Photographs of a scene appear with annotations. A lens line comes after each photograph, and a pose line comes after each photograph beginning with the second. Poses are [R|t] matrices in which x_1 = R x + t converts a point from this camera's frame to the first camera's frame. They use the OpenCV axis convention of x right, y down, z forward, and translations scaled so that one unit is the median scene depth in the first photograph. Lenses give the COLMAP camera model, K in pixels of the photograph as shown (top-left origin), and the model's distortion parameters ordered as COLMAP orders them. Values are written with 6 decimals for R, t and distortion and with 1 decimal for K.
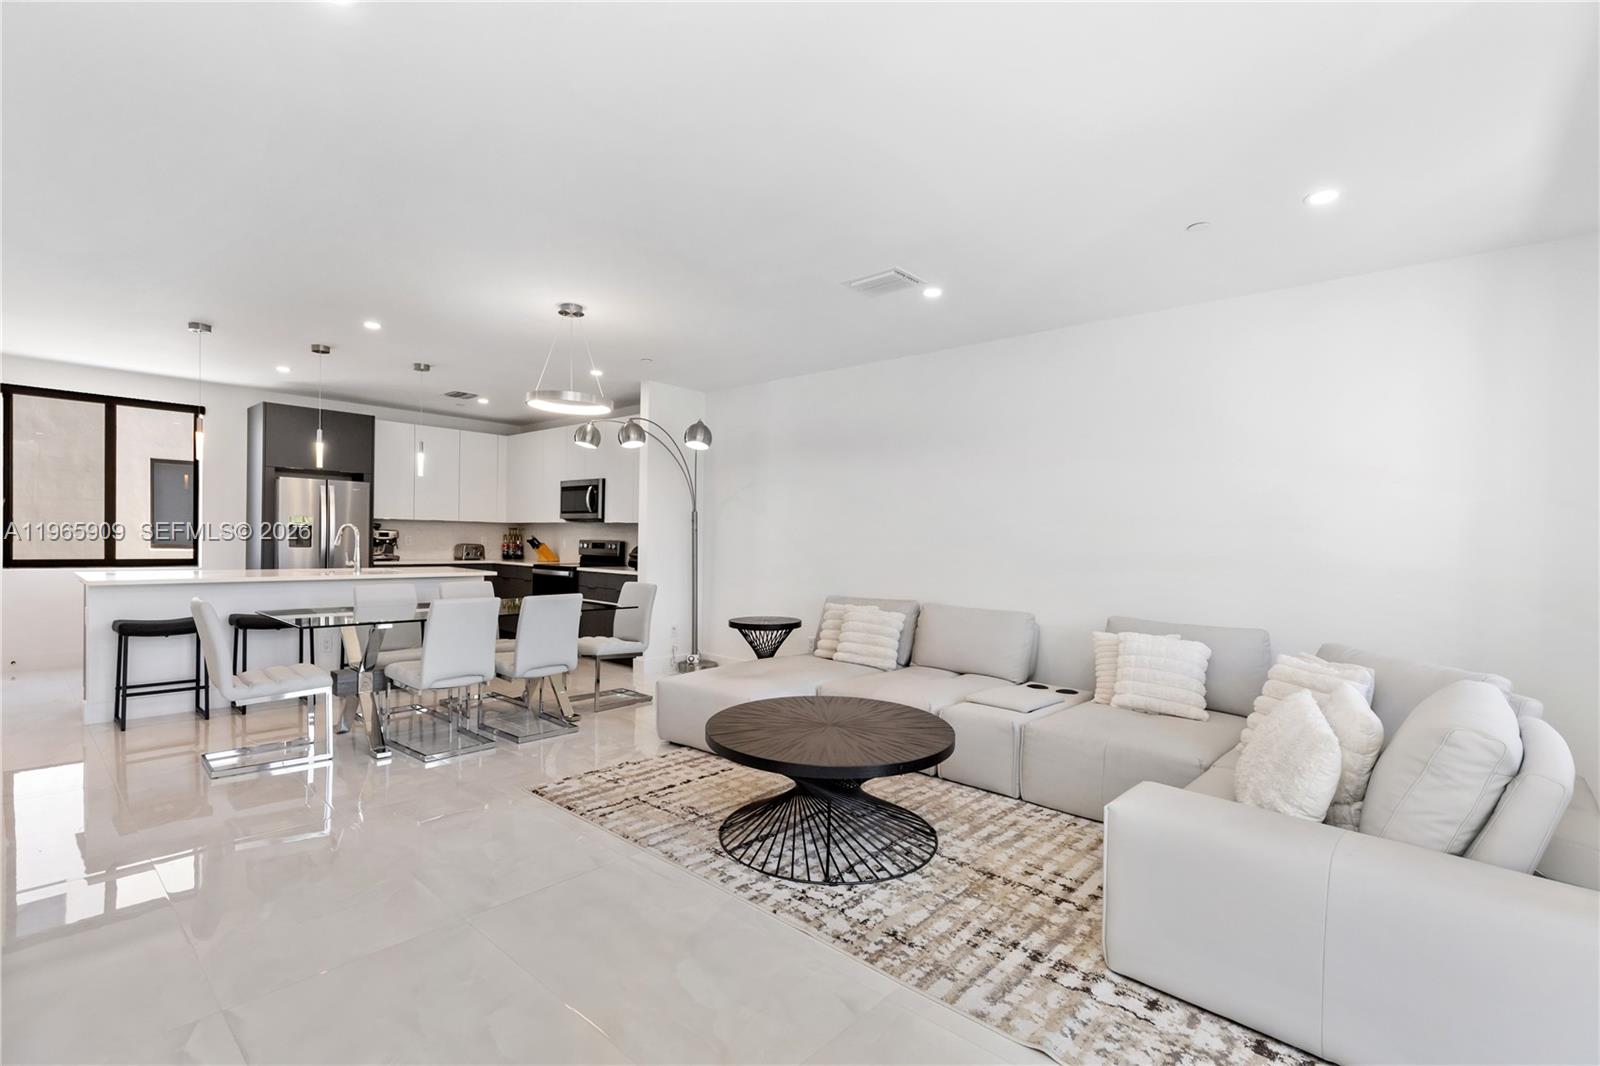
lens RADIAL K [[705.7, 0, 800.0], [0, 705.7, 533.0], [0, 0, 1]] dist [-0.001646, -0.000182]
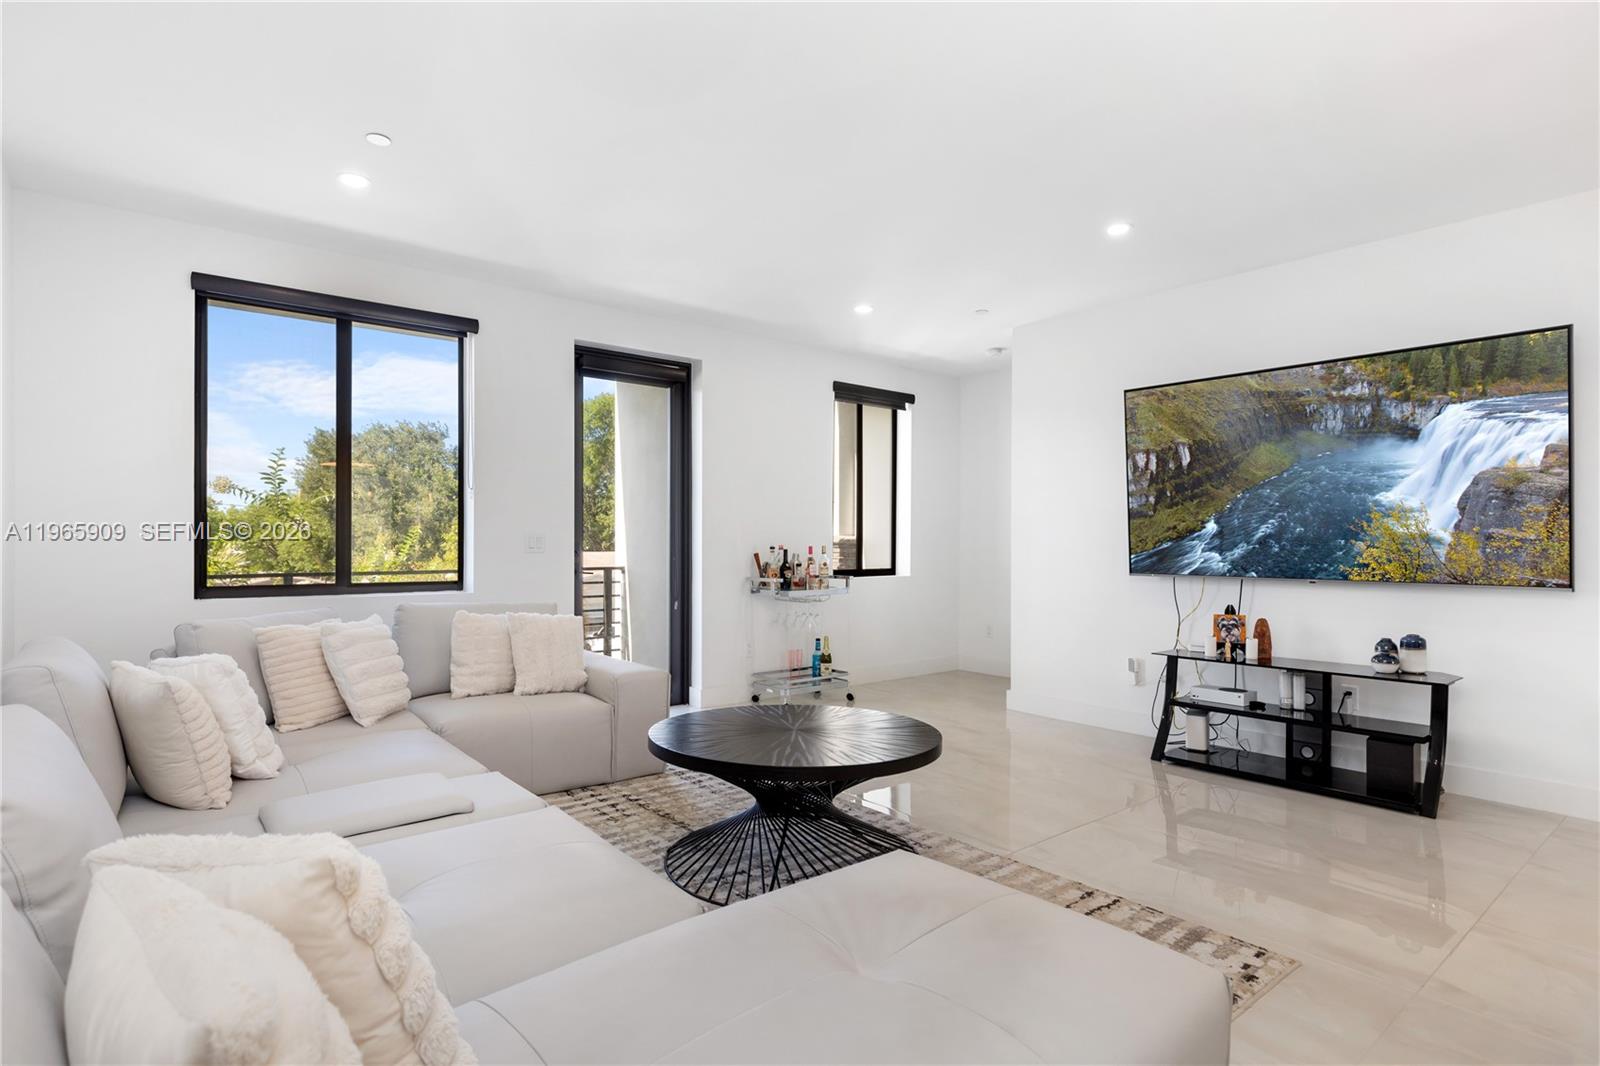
lens RADIAL K [[828.6, 0, 797.4], [0, 828.6, 541.9], [0, 0, 1]] dist [-0.002285, -0.000515]
pose [[-0.988227, -0.024443, 0.151028, -0.086937], [-0.025590, 0.999657, -0.005651, 0.042280], [-0.150838, -0.009450, -0.988513, 1.623832]]
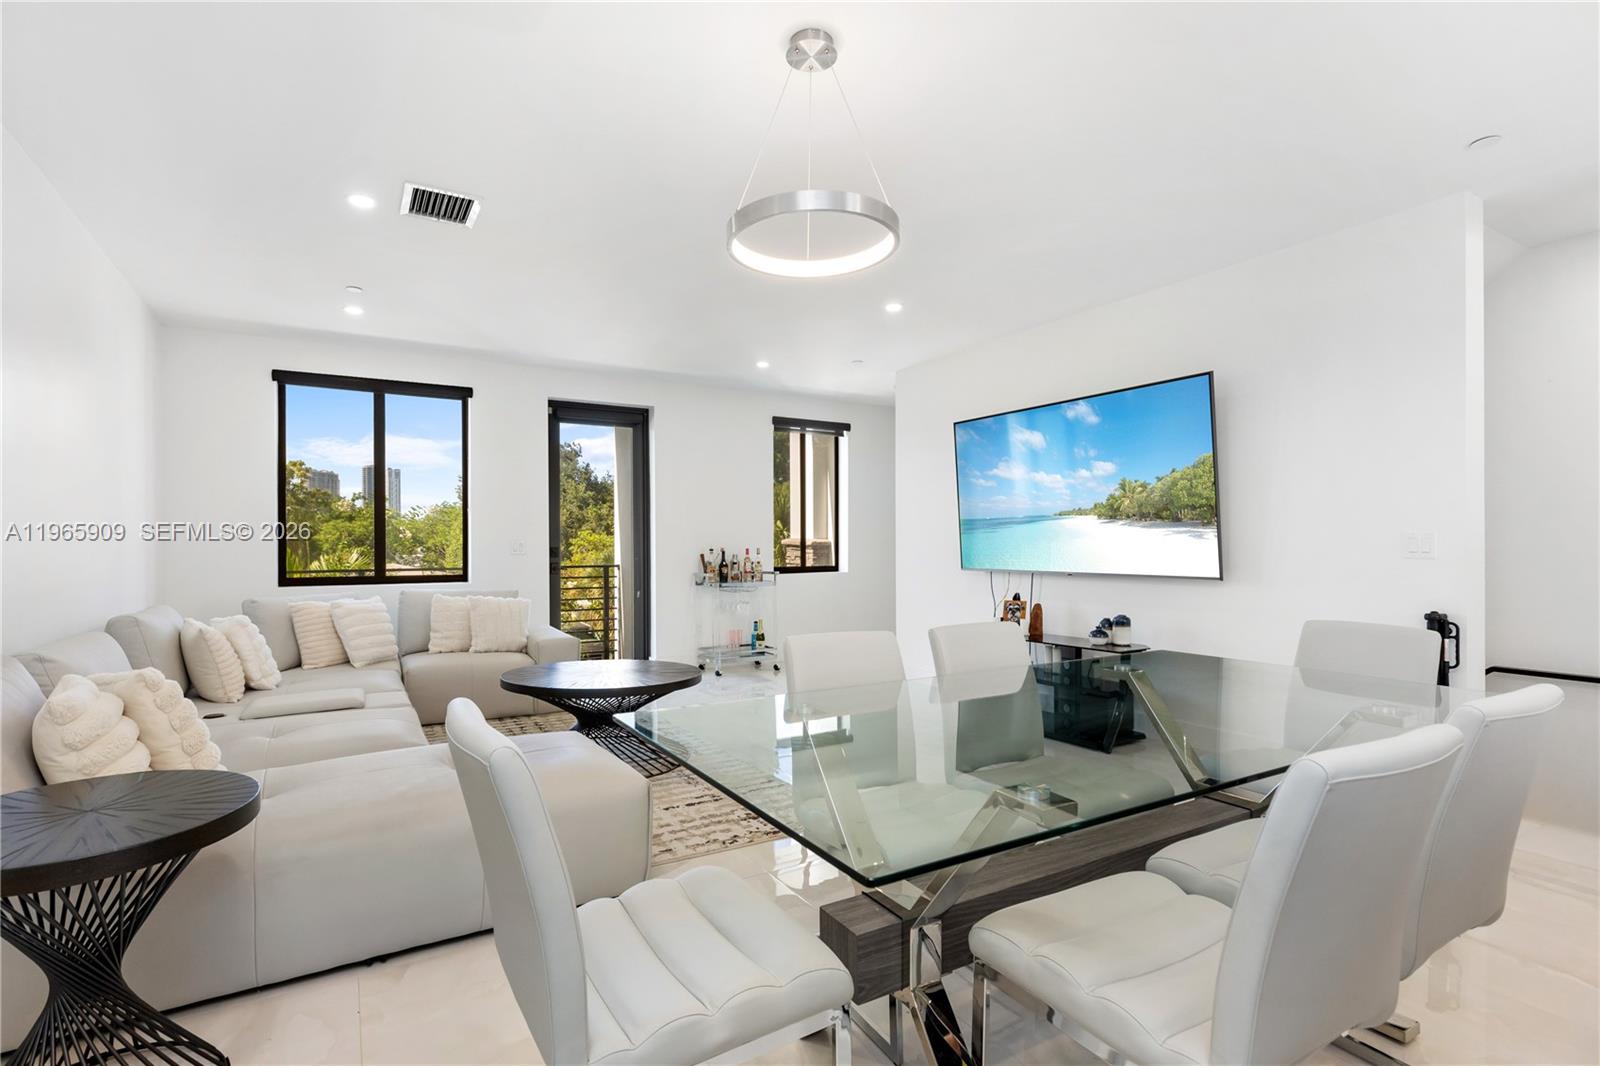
lens RADIAL K [[780.1, 0, 803.9], [0, 780.1, 545.7], [0, 0, 1]] dist [0.003465, 0.000212]
pose [[-0.955208, -0.018064, 0.295383, -0.579563], [-0.018906, 0.999821, 0.000008, 0.031415], [-0.295330, -0.005577, -0.955379, 1.829038]]
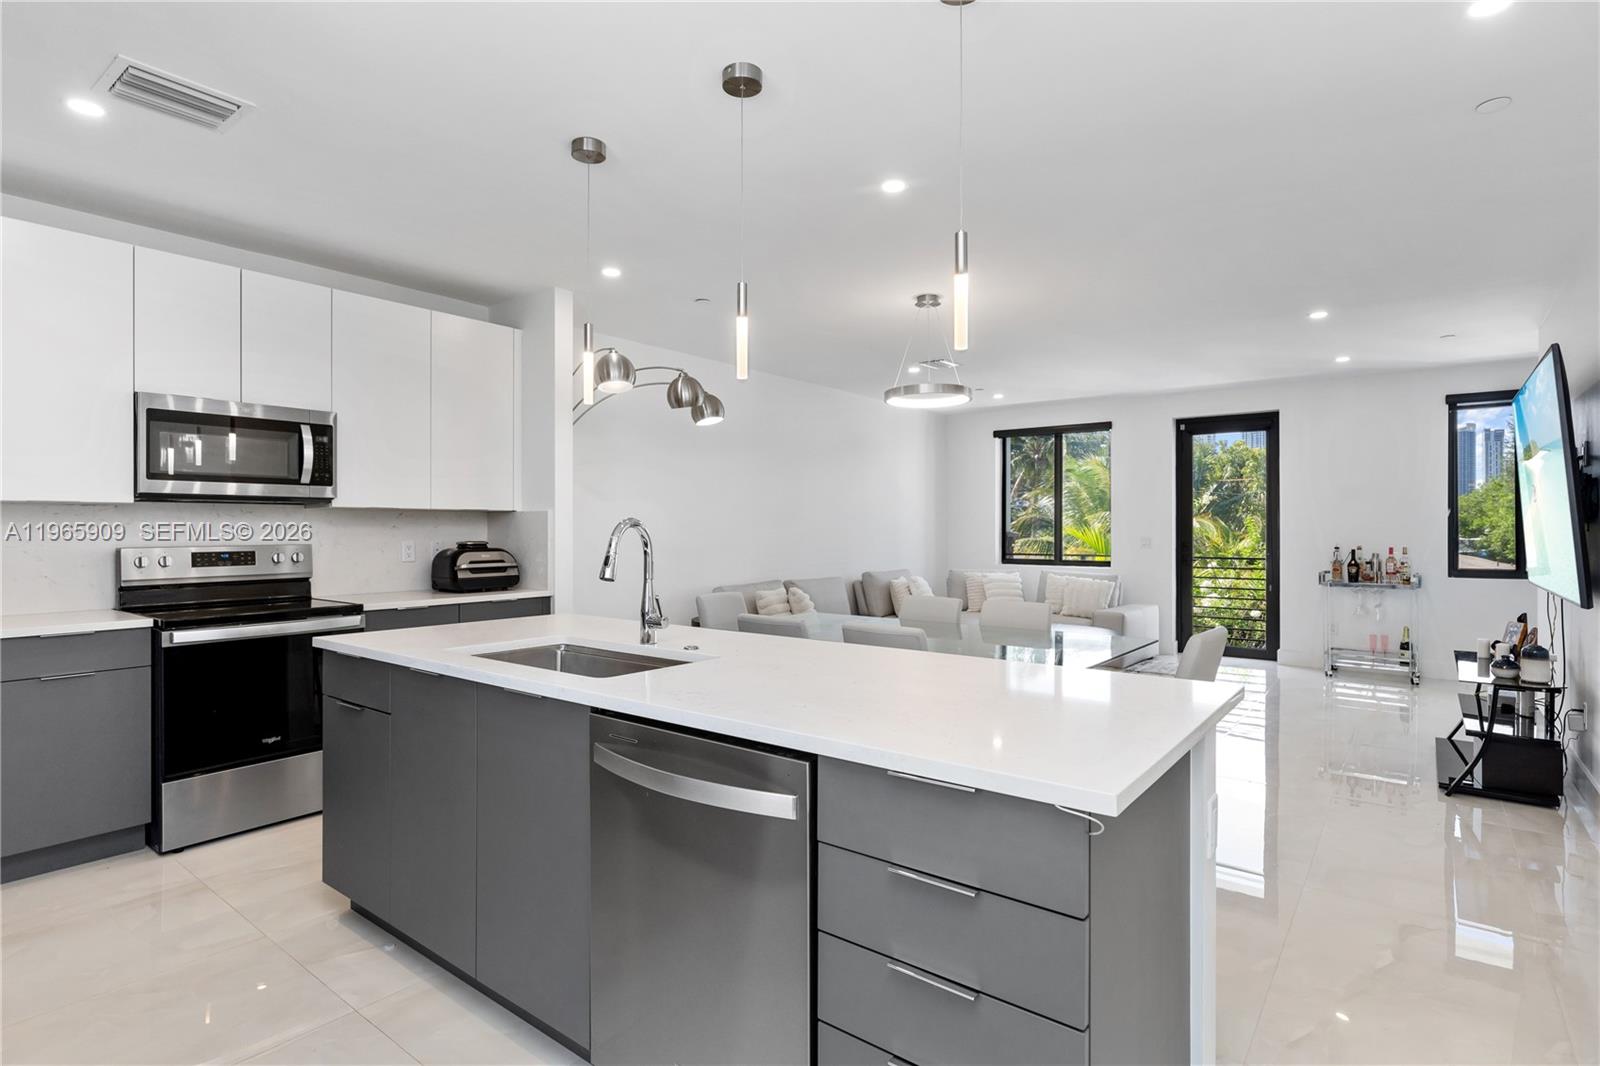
lens RADIAL K [[798.2, 0, 794.0], [0, 798.2, 527.9], [0, 0, 1]] dist [0.001710, 0.000090]
pose [[-0.067514, -0.024603, 0.997415, -1.598741], [-0.010584, 0.999657, 0.023942, -0.033155], [-0.997662, -0.008940, -0.067751, 1.490514]]
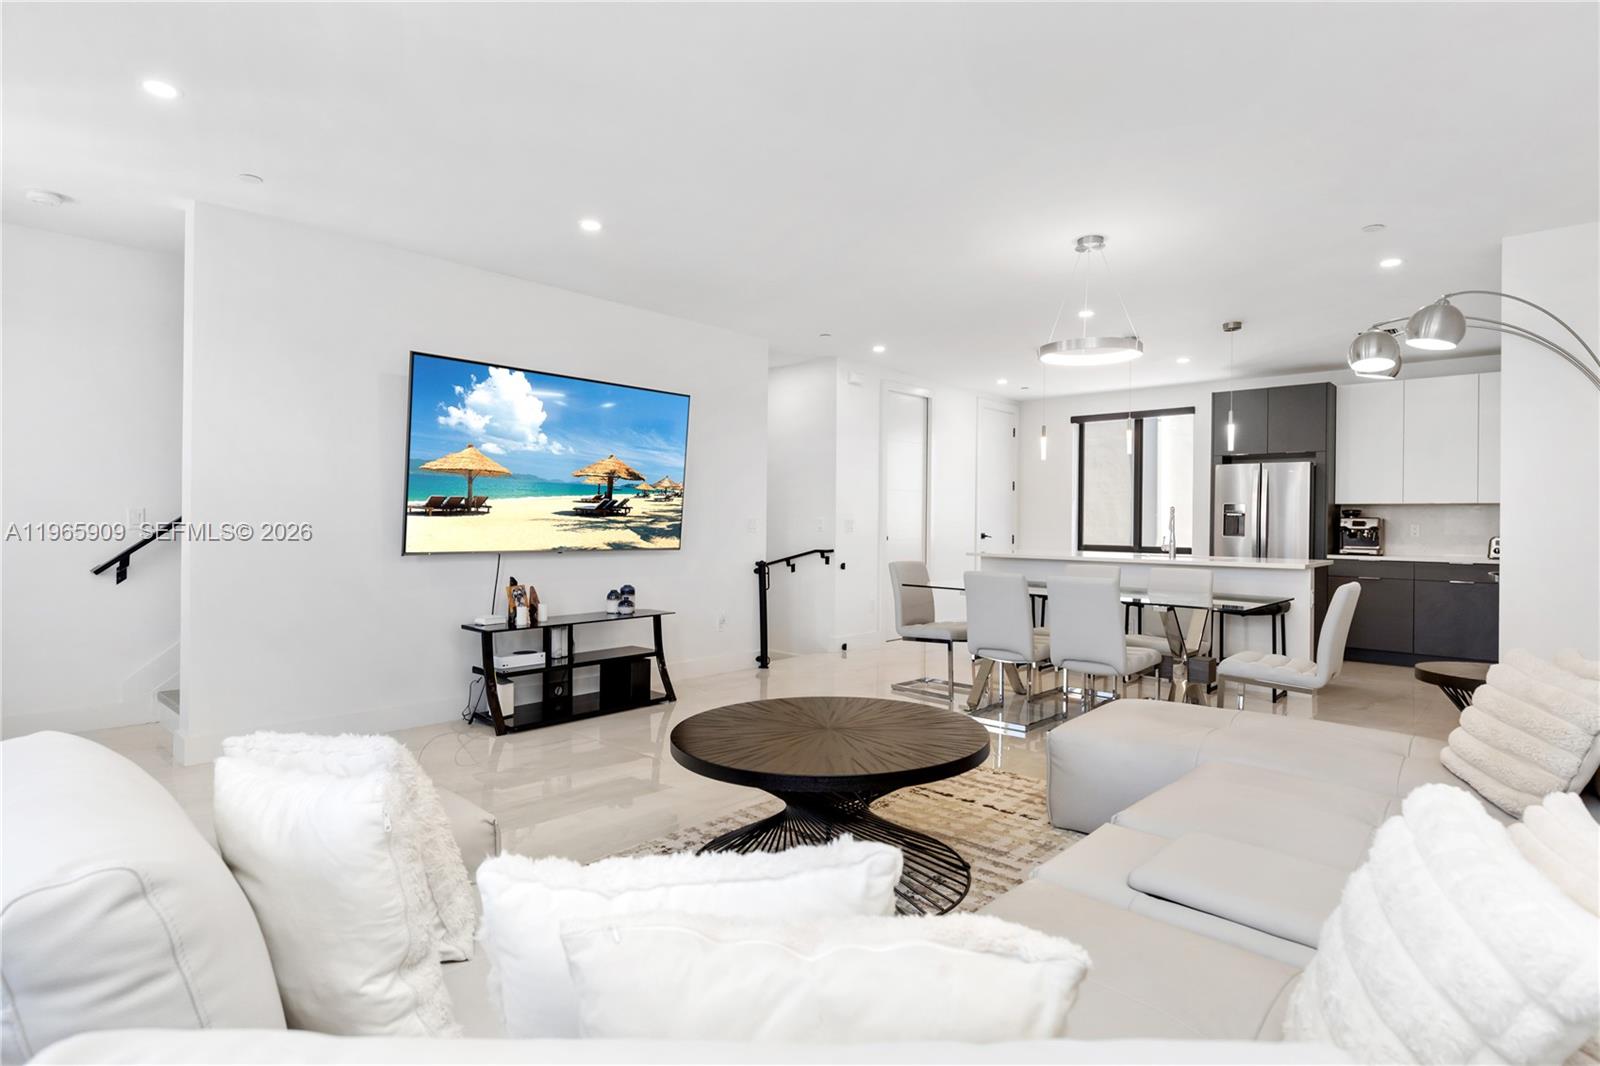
lens RADIAL K [[822.9, 0, 804.1], [0, 822.9, 518.0], [0, 0, 1]] dist [0.000766, 0.000070]
pose [[0.003603, -0.026484, -0.999643, 0.786899], [-0.002306, 0.999646, -0.026492, 0.050923], [0.999991, 0.002401, 0.003540, 0.794924]]
